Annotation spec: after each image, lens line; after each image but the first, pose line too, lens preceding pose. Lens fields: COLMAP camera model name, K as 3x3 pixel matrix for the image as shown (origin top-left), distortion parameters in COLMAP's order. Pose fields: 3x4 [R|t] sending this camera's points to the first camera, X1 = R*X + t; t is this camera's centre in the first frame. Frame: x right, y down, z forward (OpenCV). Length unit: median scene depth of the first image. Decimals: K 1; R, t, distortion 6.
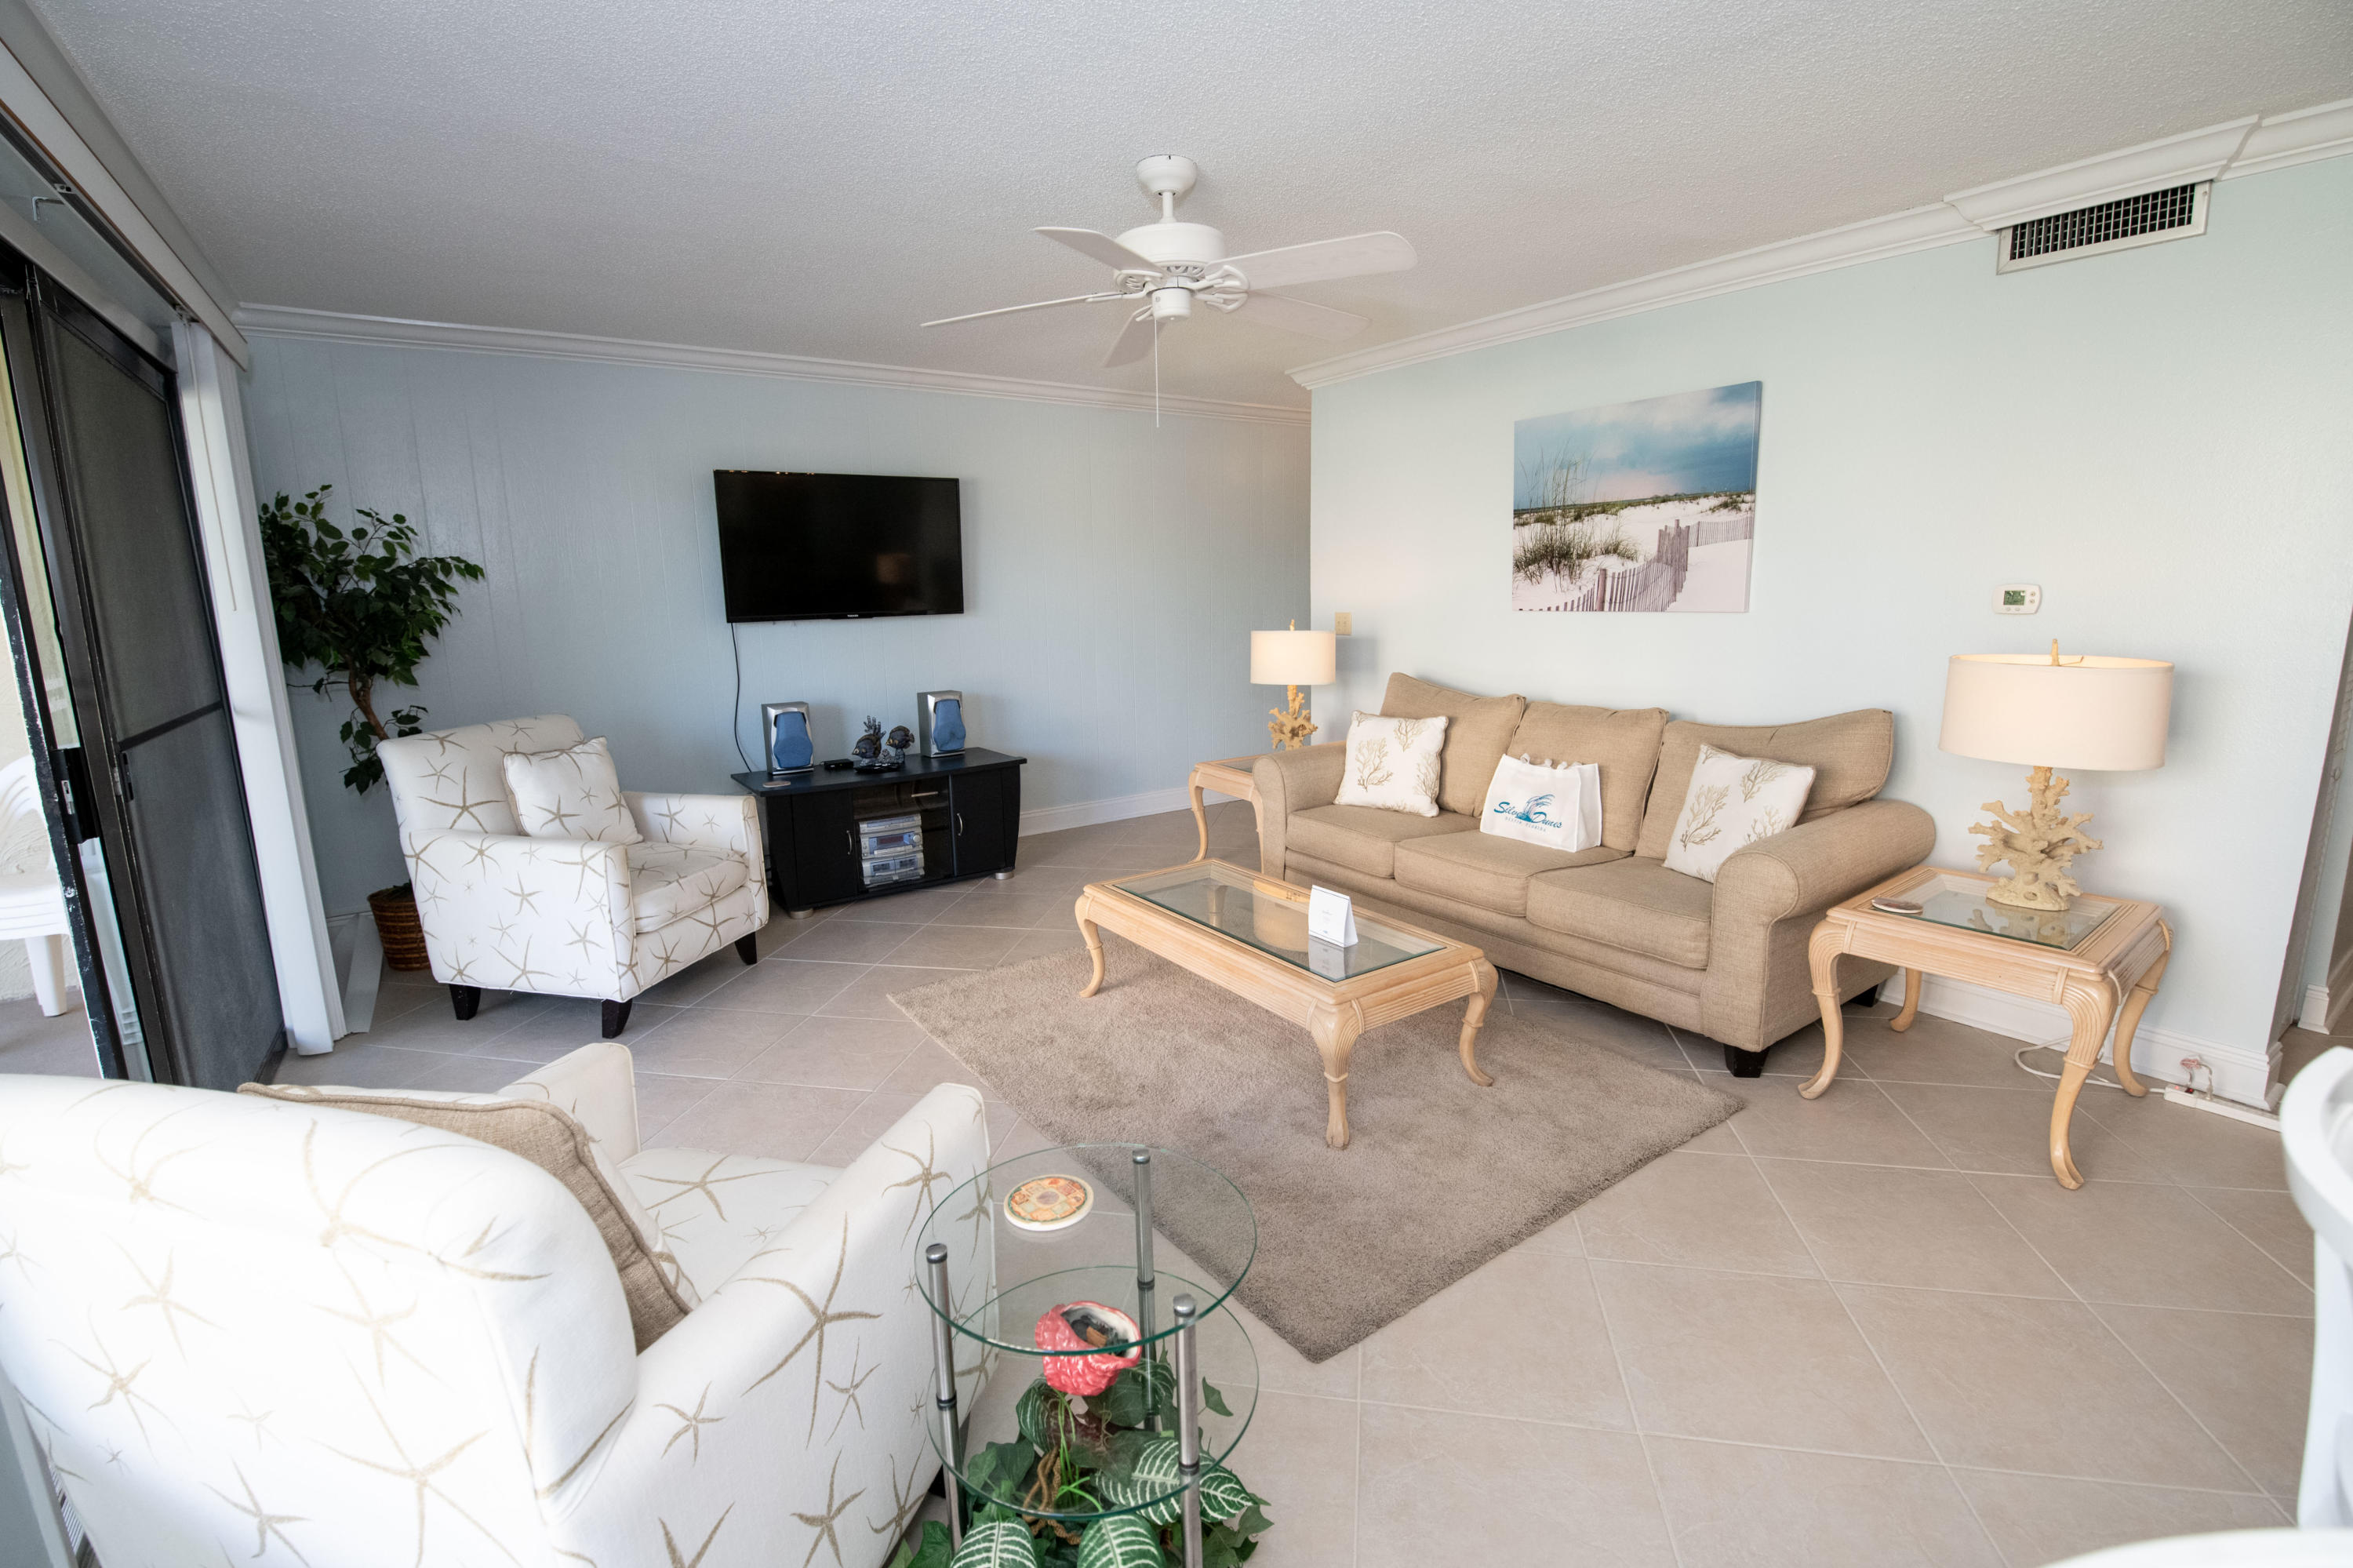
lens RADIAL K [[1038.6, 0, 1192.8], [0, 1038.6, 764.1], [0, 0, 1]] dist [-0.002570, -0.008559]
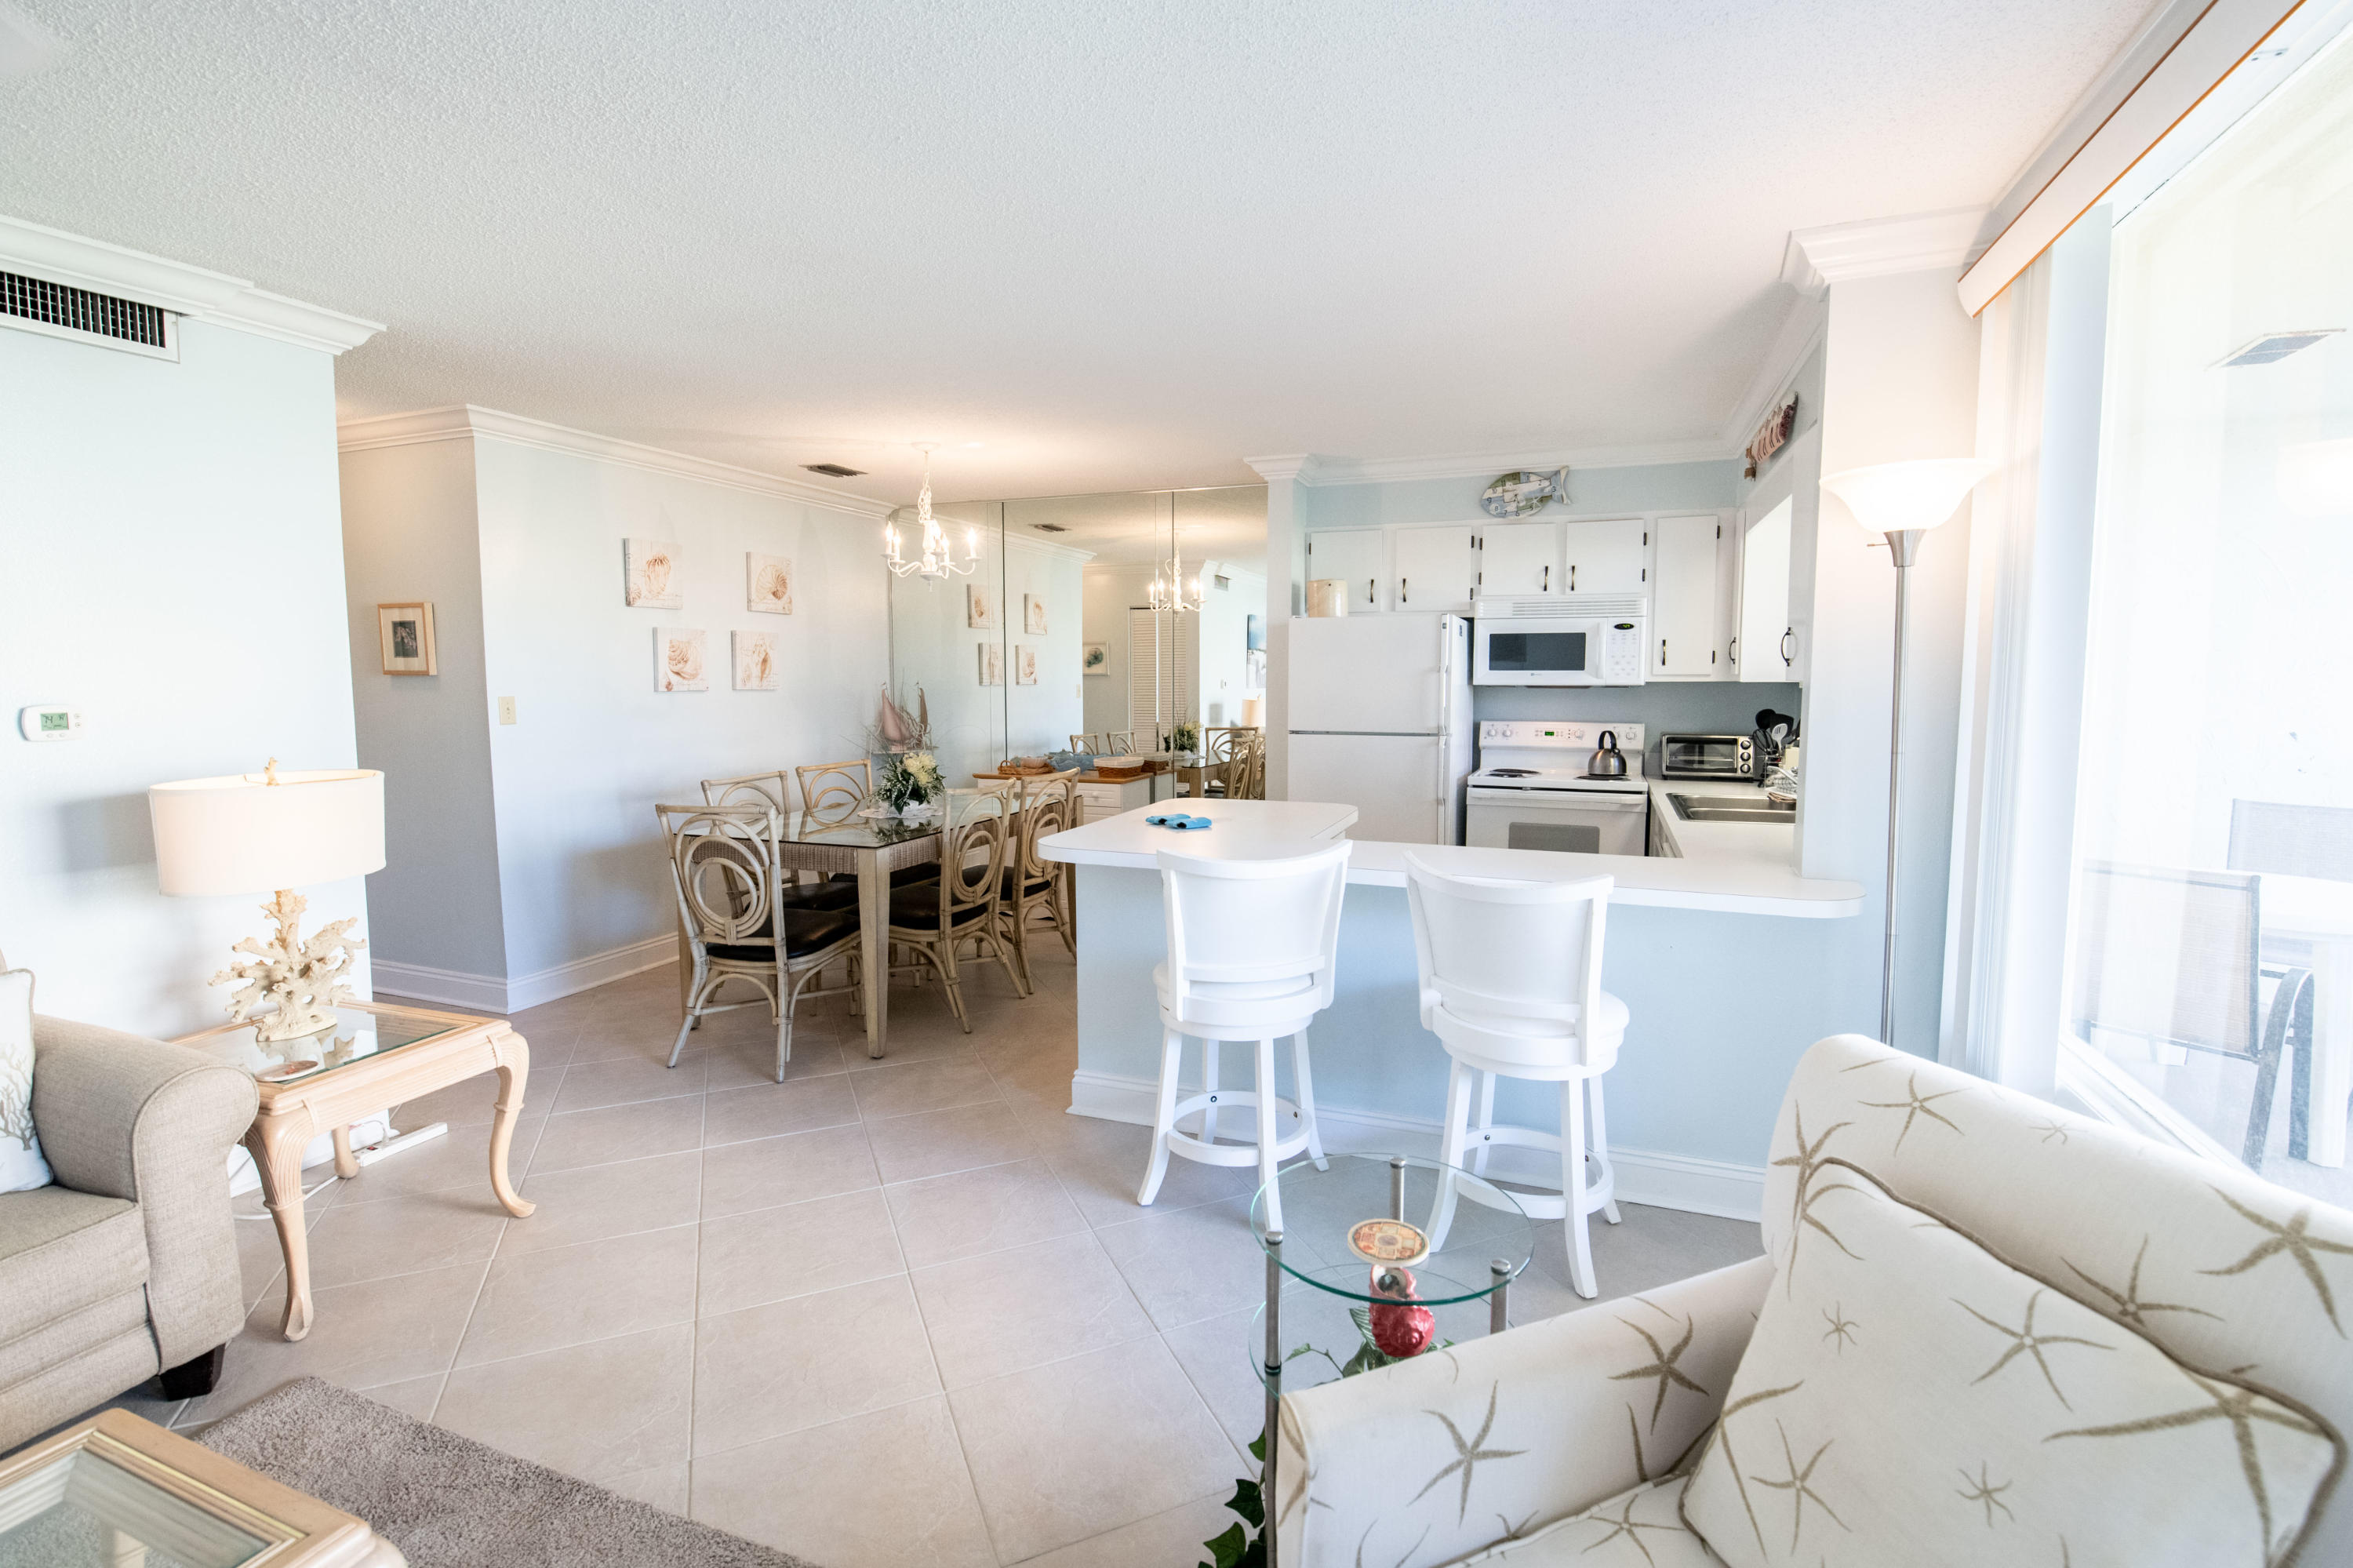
lens RADIAL K [[1057.3, 0, 1198.5], [0, 1057.3, 764.4], [0, 0, 1]] dist [-0.006362, -0.000569]
pose [[-0.564104, -0.054283, 0.823917, -0.307144], [0.153170, 0.973639, 0.169017, -0.096290], [-0.811372, 0.221543, -0.540919, 0.536344]]
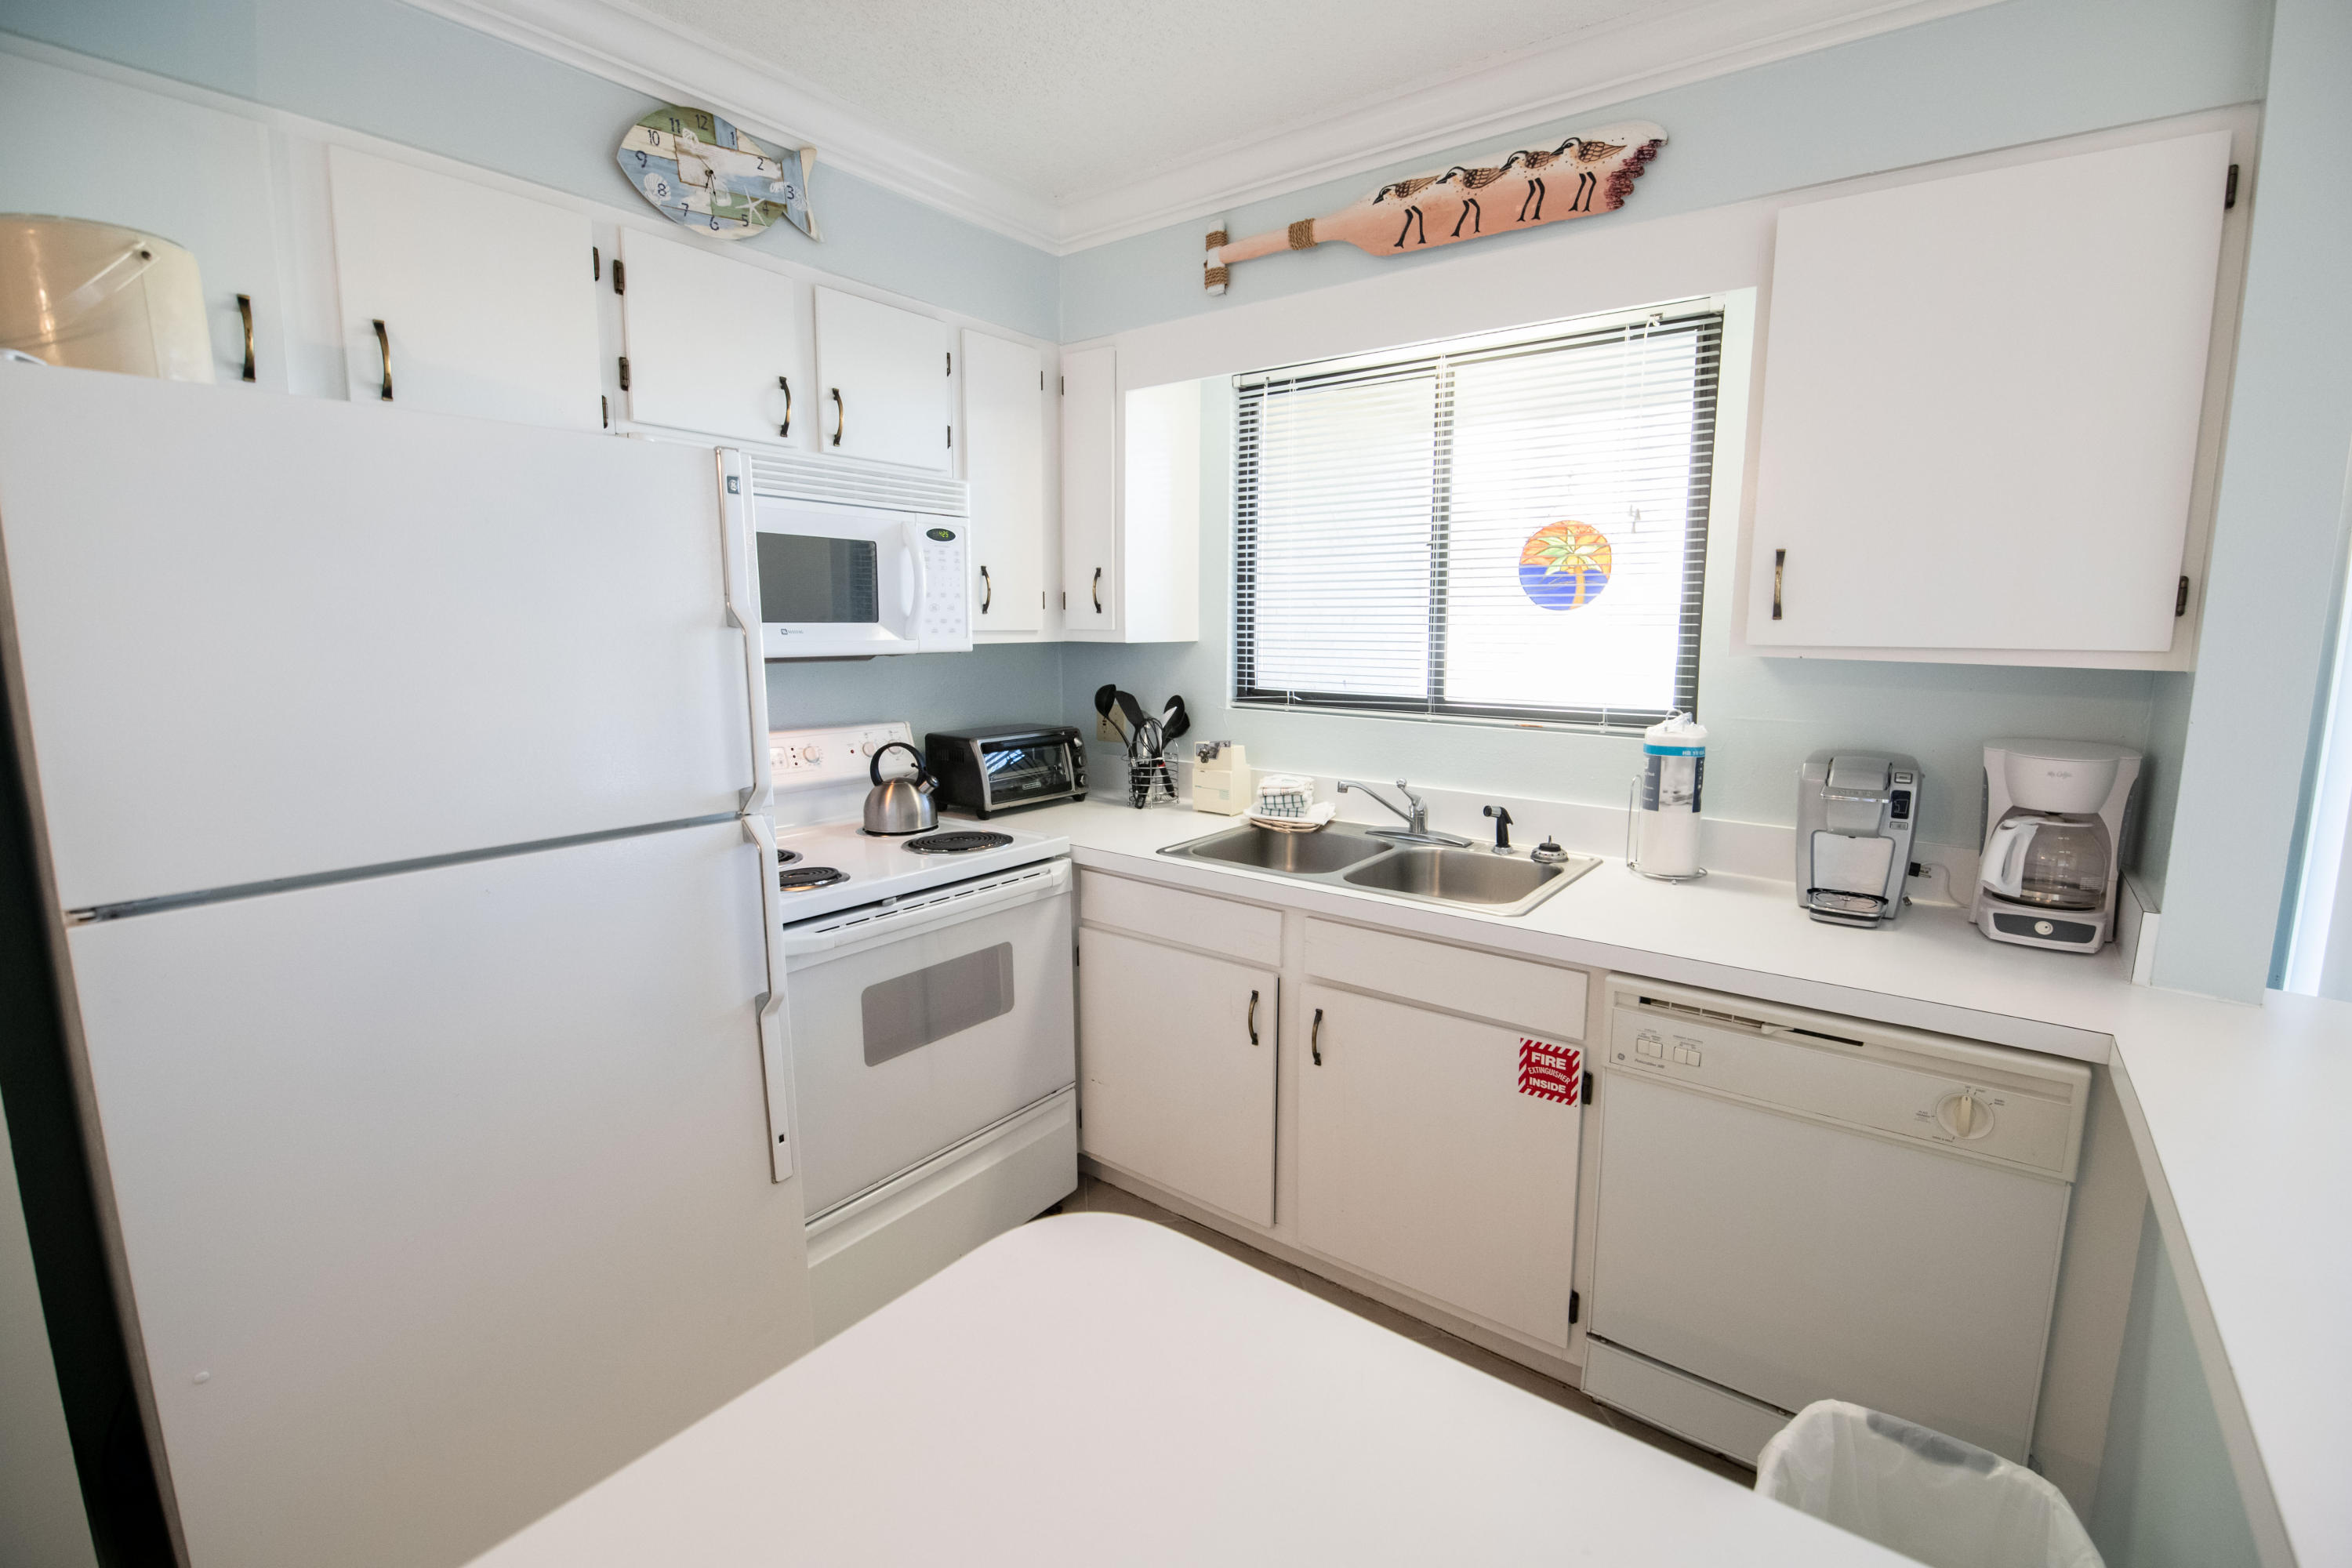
lens RADIAL K [[1016.6, 0, 1197.9], [0, 1016.6, 775.3], [0, 0, 1]] dist [0.000836, -0.011132]
pose [[-0.951242, 0.060408, -0.302471, 0.459200], [-0.039664, 0.948536, 0.314176, -0.030284], [0.305883, 0.310855, -0.899892, 0.070806]]
